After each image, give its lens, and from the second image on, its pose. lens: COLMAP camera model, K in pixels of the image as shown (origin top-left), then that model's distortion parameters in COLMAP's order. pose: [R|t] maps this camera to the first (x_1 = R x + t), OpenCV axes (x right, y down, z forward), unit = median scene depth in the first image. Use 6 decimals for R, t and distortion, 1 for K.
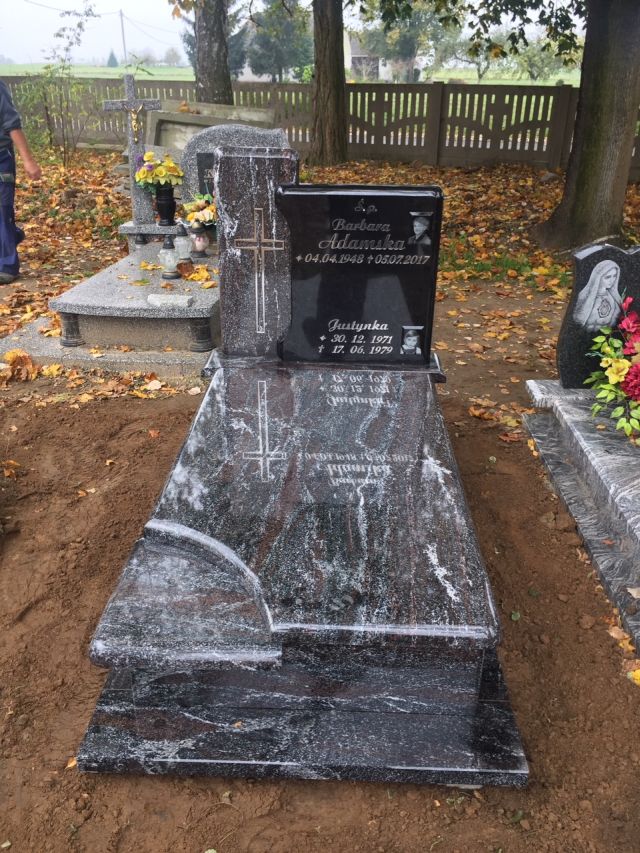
lens RADIAL K [[733.1, 0, 335.7], [0, 733.1, 401.5], [0, 0, 1]] dist [0.102891, -0.152704]
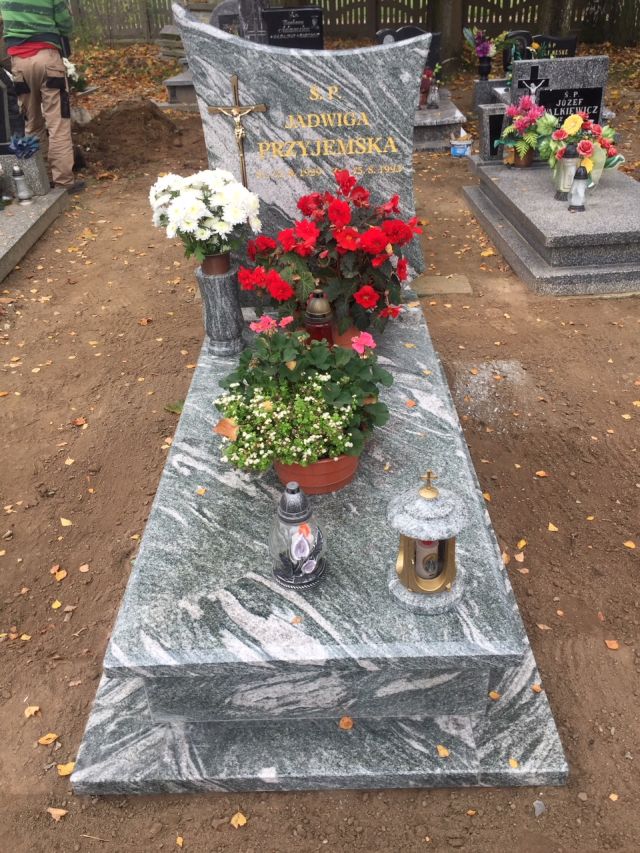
lens RADIAL K [[733.1, 0, 335.7], [0, 733.1, 401.5], [0, 0, 1]] dist [0.102891, -0.152704]
pose [[0.998785, -0.049250, -0.001458, 0.045422], [0.049144, 0.993636, 0.101357, 0.318518], [-0.003543, -0.101306, 0.994849, -0.680484]]
